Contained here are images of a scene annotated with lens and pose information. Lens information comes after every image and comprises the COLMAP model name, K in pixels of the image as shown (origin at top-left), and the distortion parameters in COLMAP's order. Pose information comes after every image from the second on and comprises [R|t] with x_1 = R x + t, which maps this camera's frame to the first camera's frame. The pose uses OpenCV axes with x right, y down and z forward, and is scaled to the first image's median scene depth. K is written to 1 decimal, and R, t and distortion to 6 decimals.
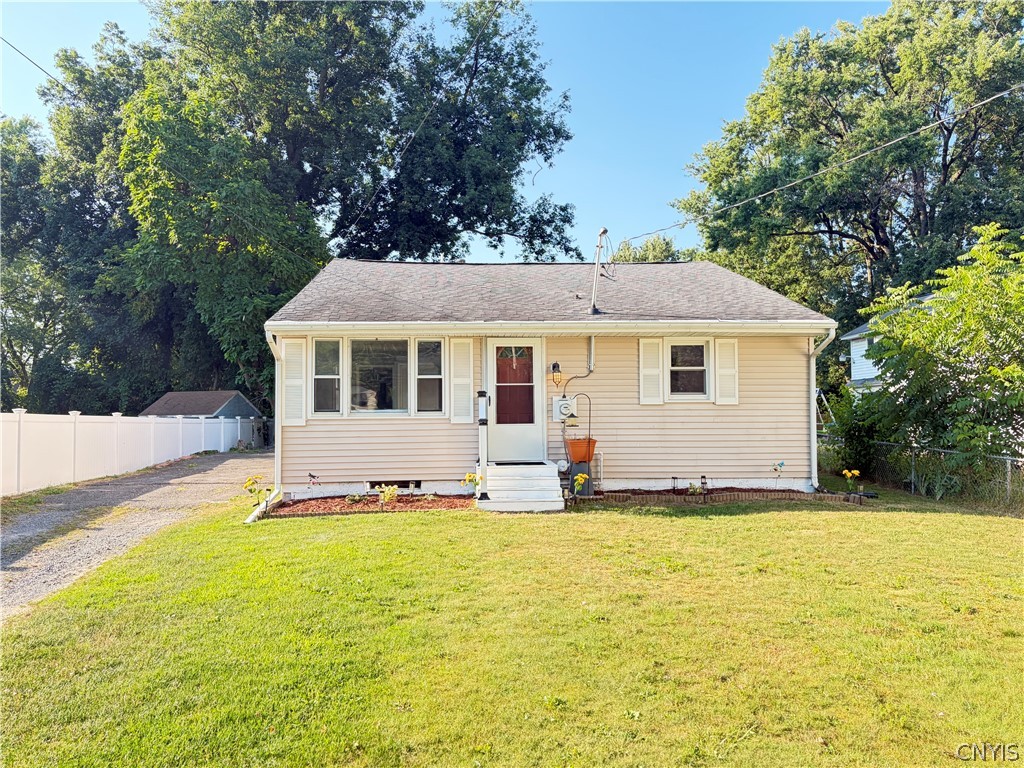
lens RADIAL K [[778.9, 0, 514.0], [0, 778.9, 388.6], [0, 0, 1]] dist [0.049662, -0.027952]
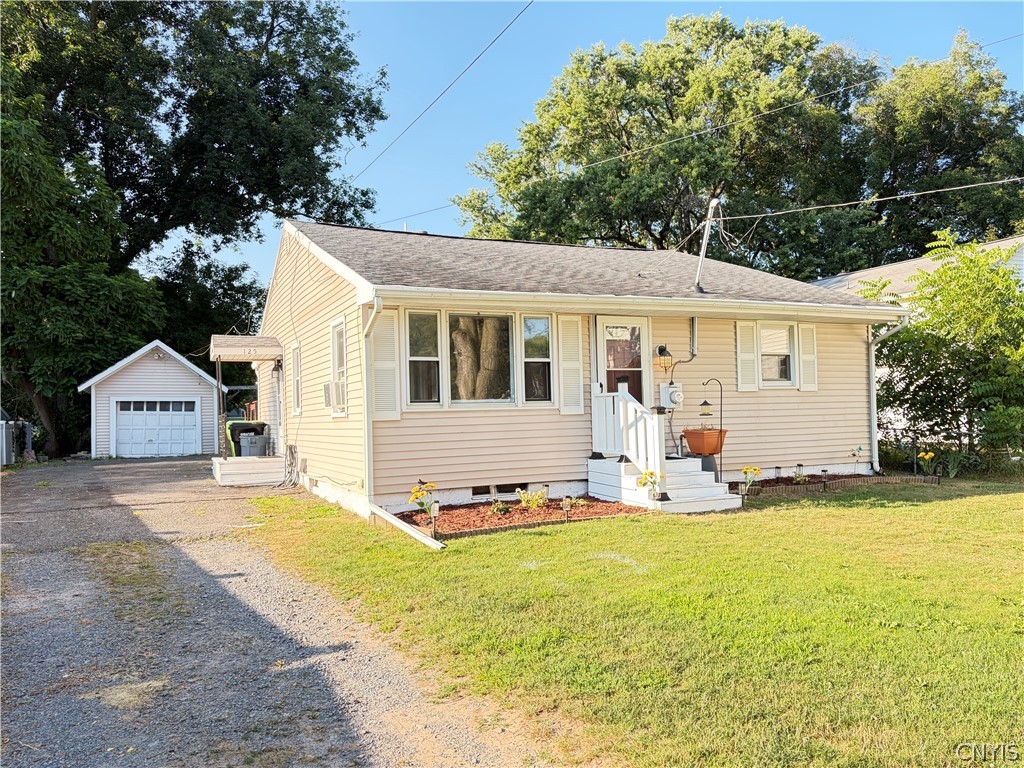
lens RADIAL K [[778.9, 0, 519.3], [0, 778.9, 385.1], [0, 0, 1]] dist [0.049662, -0.027952]
pose [[0.929668, -0.003854, 0.368378, -0.163515], [0.005143, 0.999984, -0.002518, 0.005331], [-0.368363, 0.004235, 0.929673, 0.082721]]
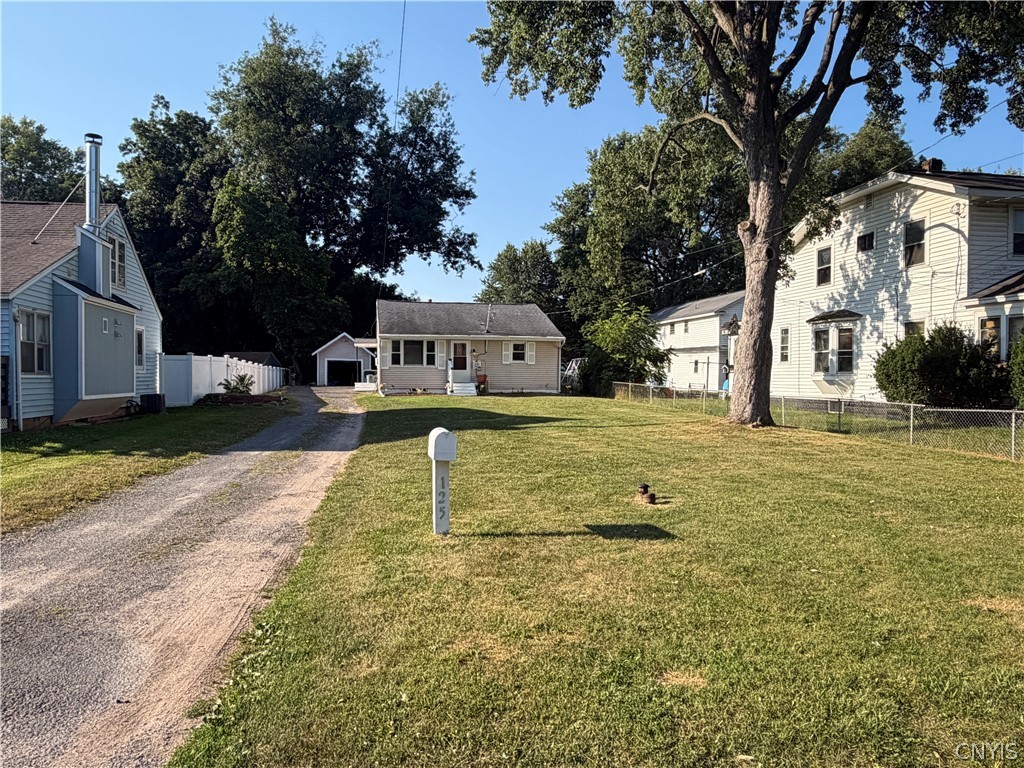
lens RADIAL K [[730.4, 0, 518.5], [0, 730.4, 386.8], [0, 0, 1]] dist [0.011307, 0.001064]
pose [[0.989872, 0.010158, 0.141598, -0.063318], [-0.017465, 0.998573, 0.050458, -0.012547], [-0.140883, -0.052420, 0.988637, -0.655310]]
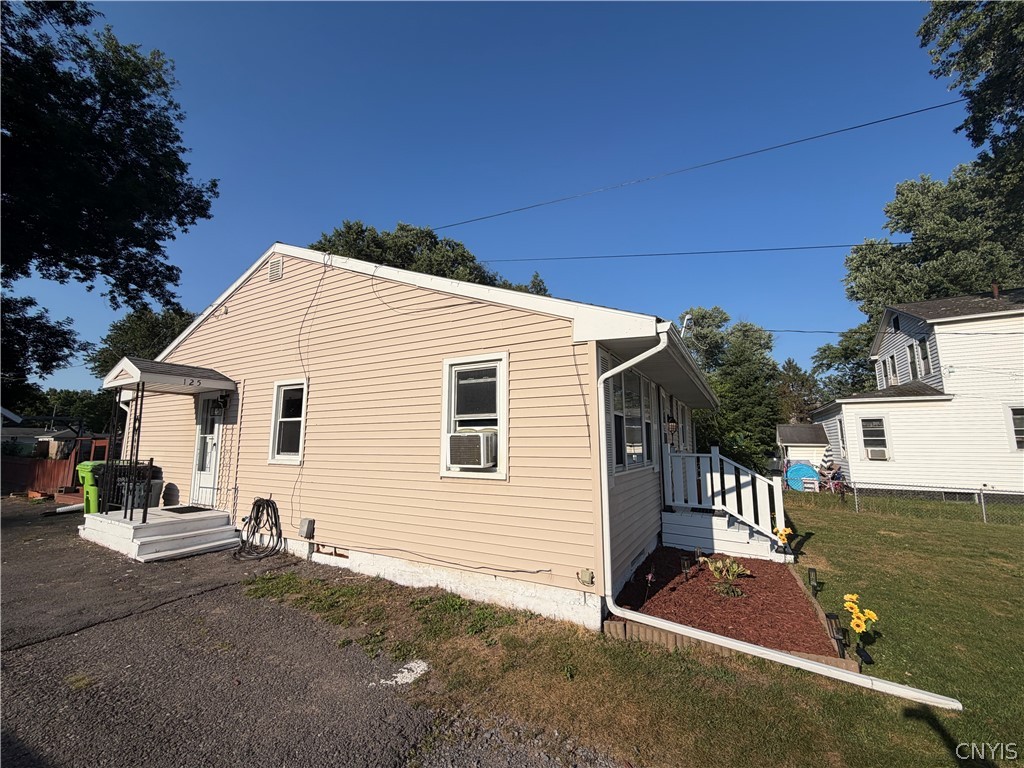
lens RADIAL K [[407.0, 0, 509.5], [0, 407.0, 388.5], [0, 0, 1]] dist [-0.001112, 0.000518]
pose [[0.542956, 0.116901, 0.831584, -0.221771], [-0.040728, 0.992764, -0.112967, 0.002526], [-0.838773, 0.027467, 0.543789, 0.333100]]
